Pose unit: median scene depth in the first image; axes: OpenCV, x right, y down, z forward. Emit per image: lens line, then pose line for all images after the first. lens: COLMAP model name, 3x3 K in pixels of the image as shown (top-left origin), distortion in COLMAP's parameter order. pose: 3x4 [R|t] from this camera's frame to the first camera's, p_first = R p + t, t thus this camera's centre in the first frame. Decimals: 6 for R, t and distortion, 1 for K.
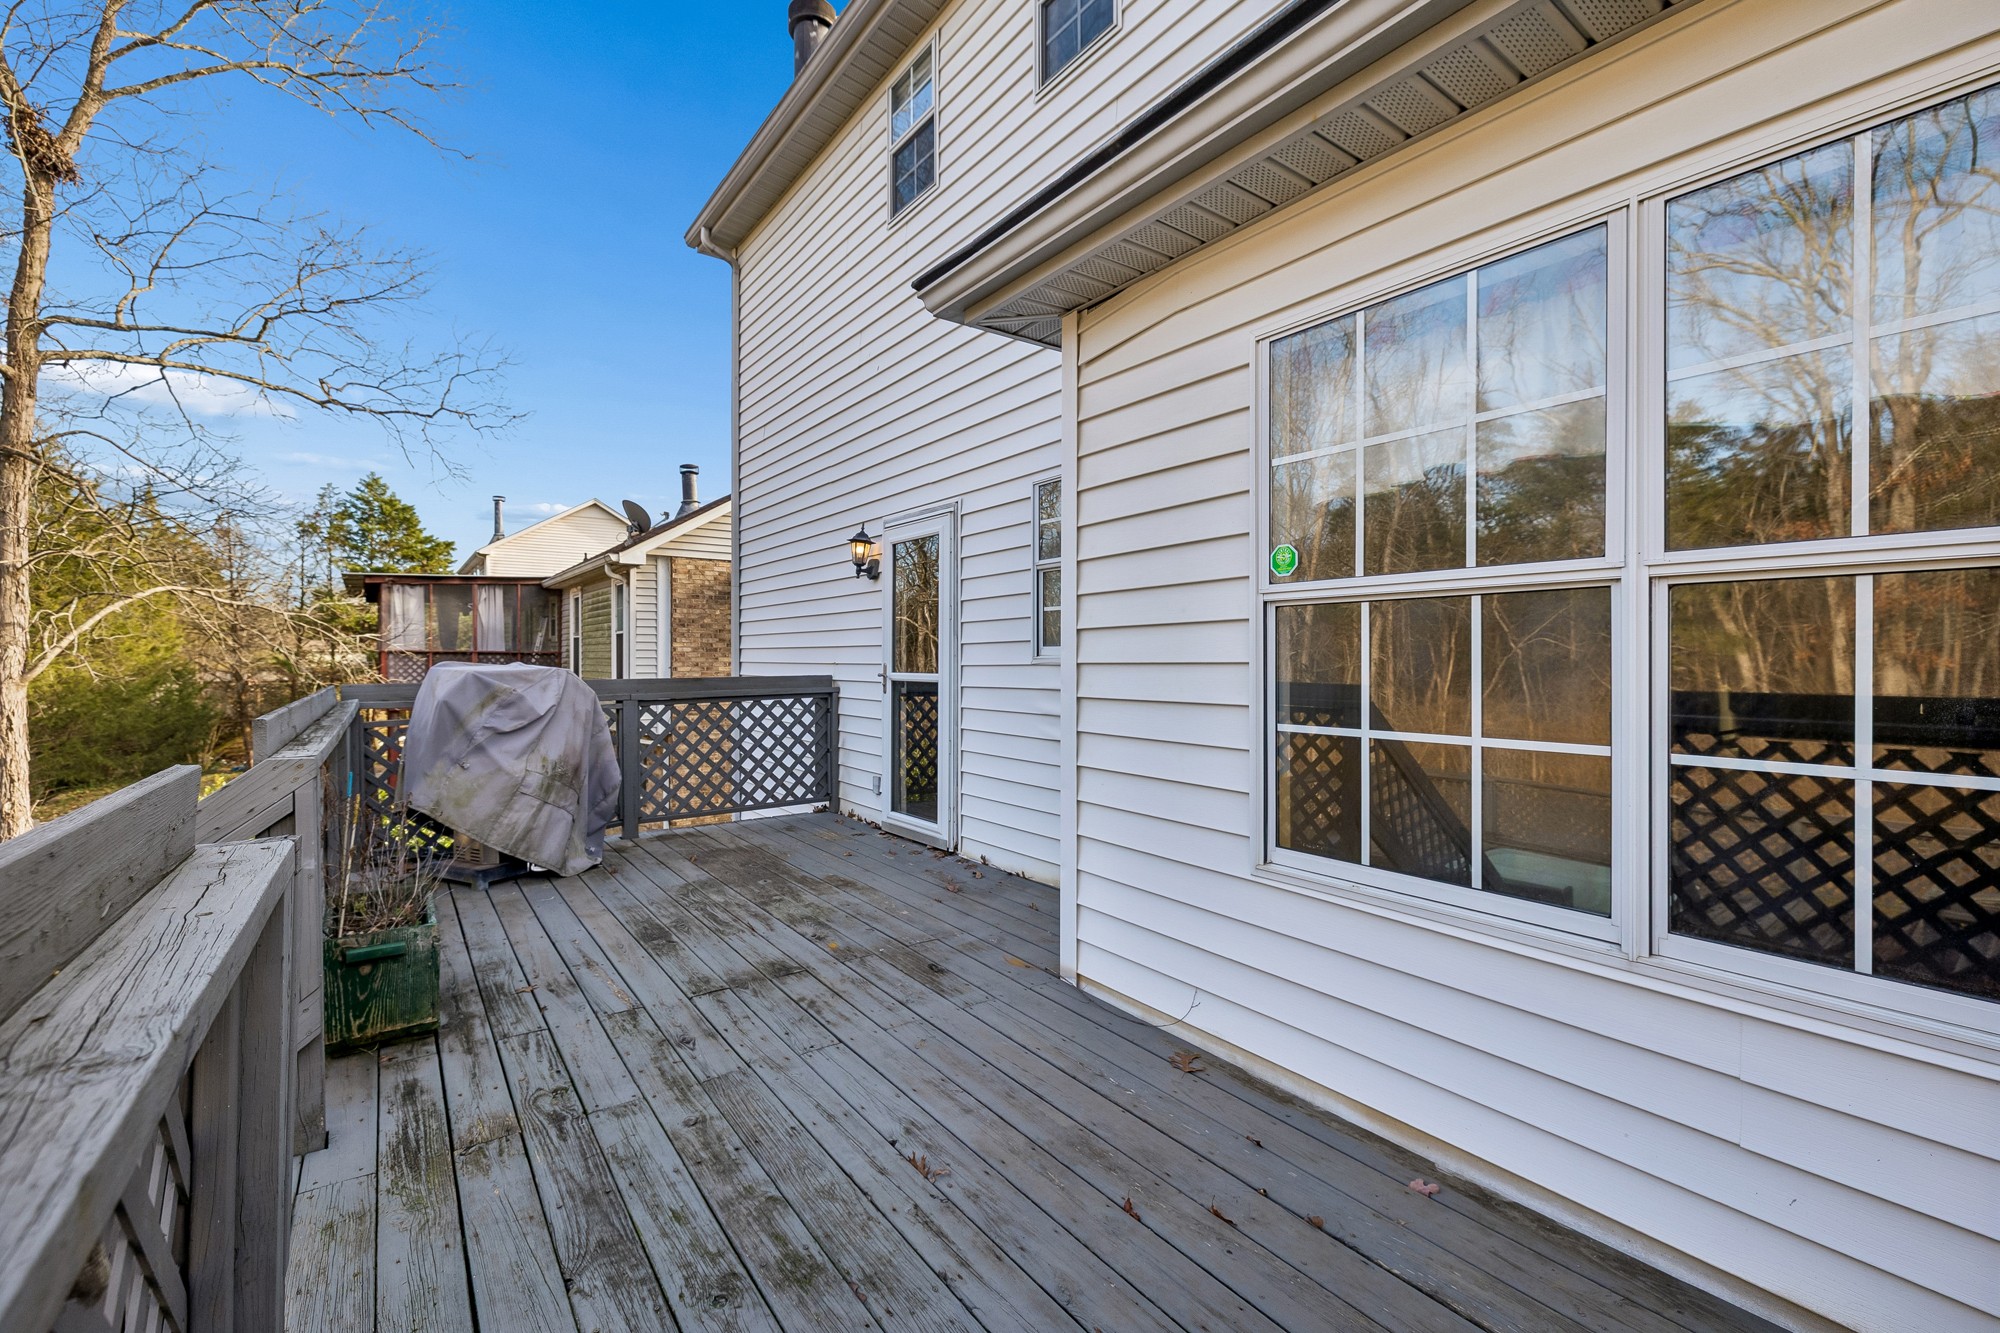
lens RADIAL K [[831.0, 0, 988.6], [0, 831.0, 651.9], [0, 0, 1]] dist [0.000663, 0.000007]
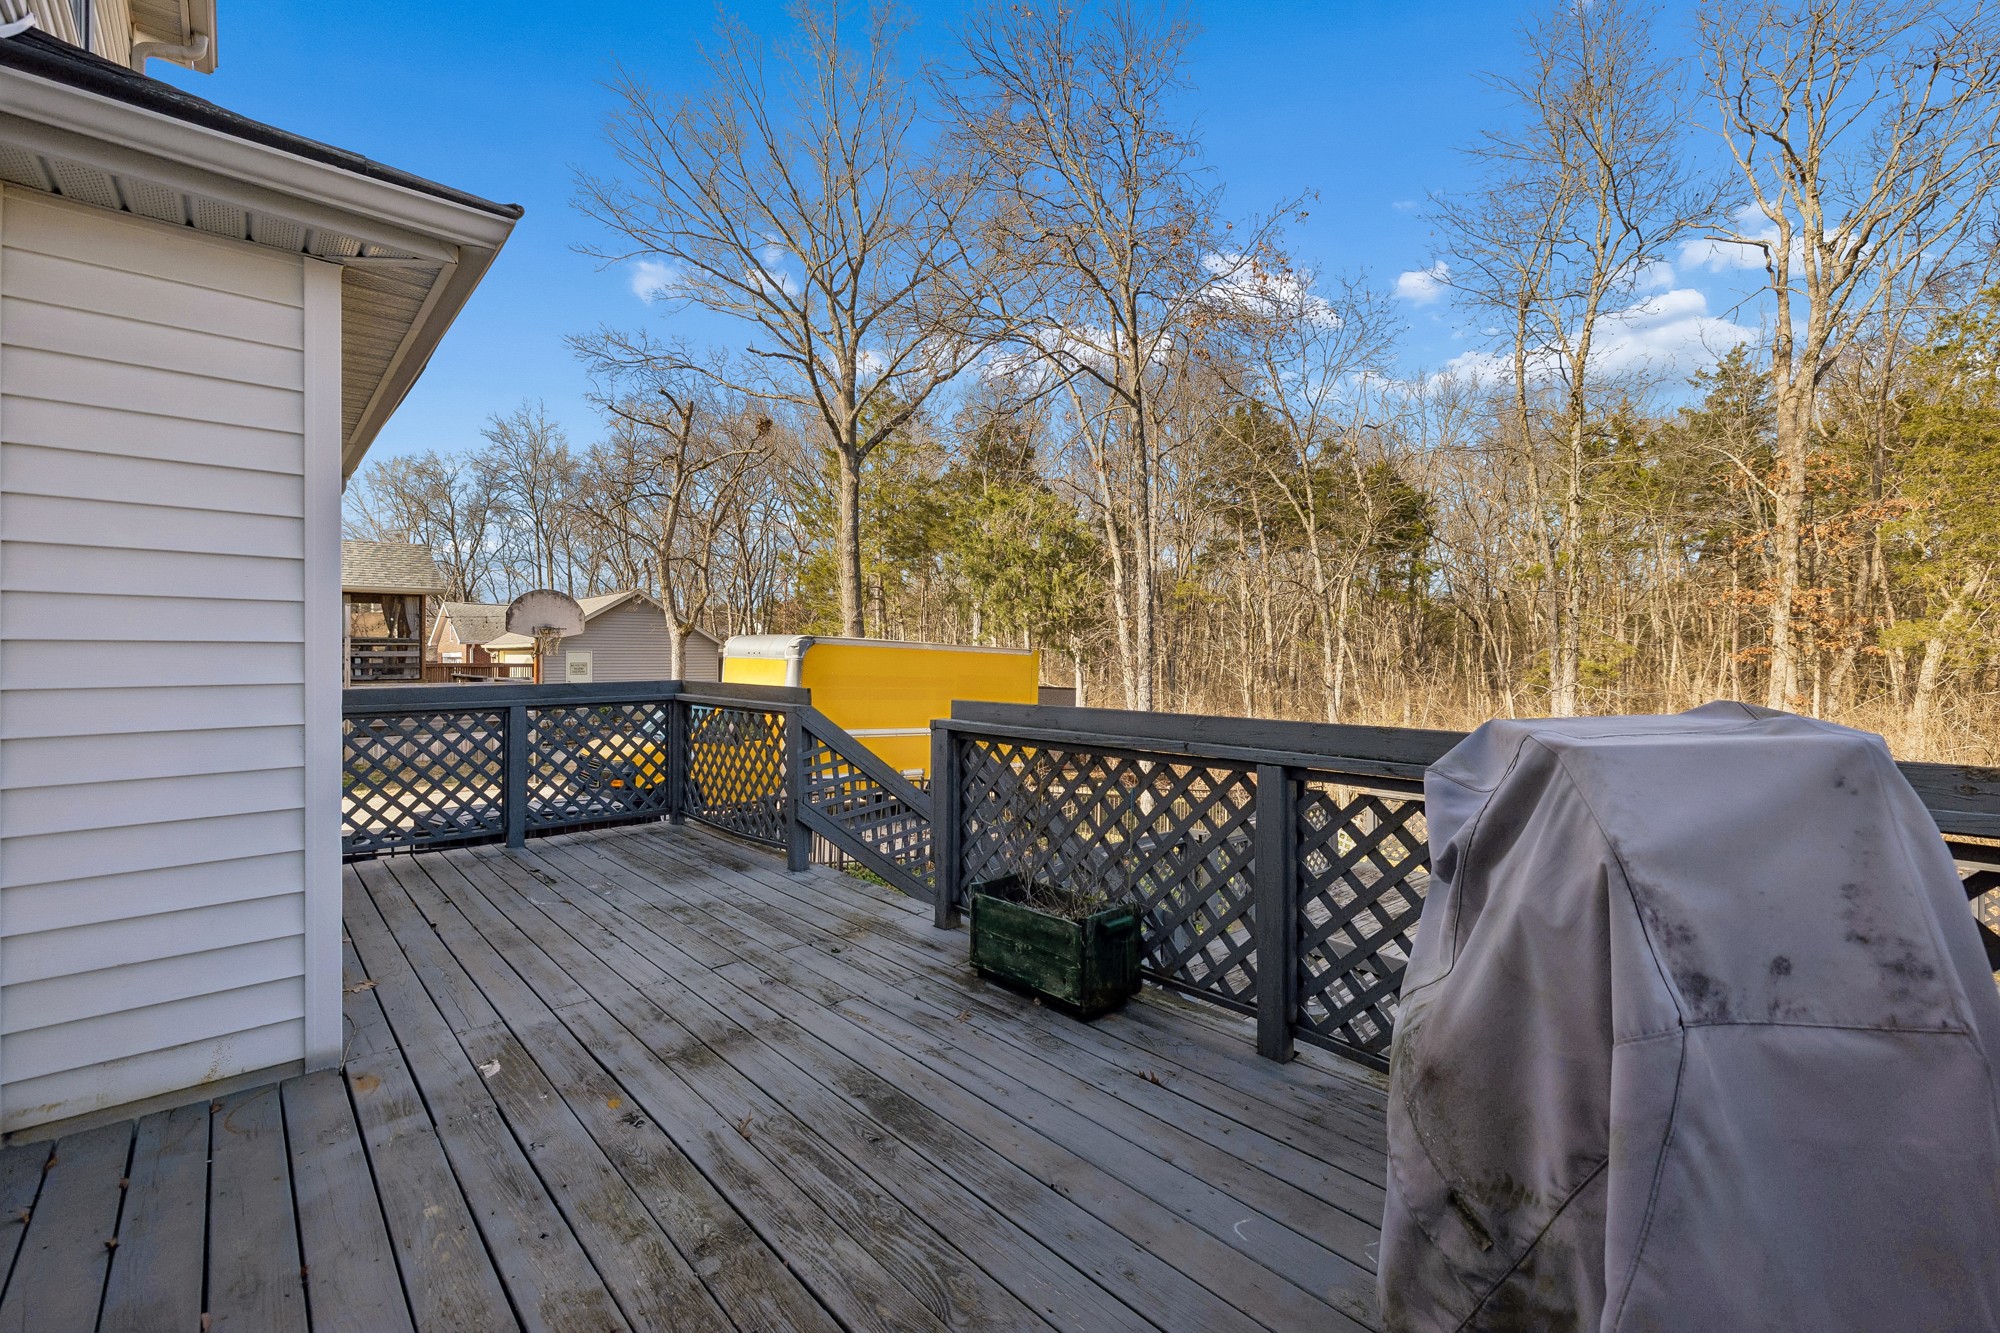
lens RADIAL K [[831.0, 0, 988.6], [0, 831.0, 651.9], [0, 0, 1]] dist [0.000663, 0.000007]
pose [[-0.993372, -0.001994, -0.114931, -0.487249], [-0.000695, 0.999935, -0.011338, -0.008618], [0.114946, -0.011183, -0.993309, 2.024792]]
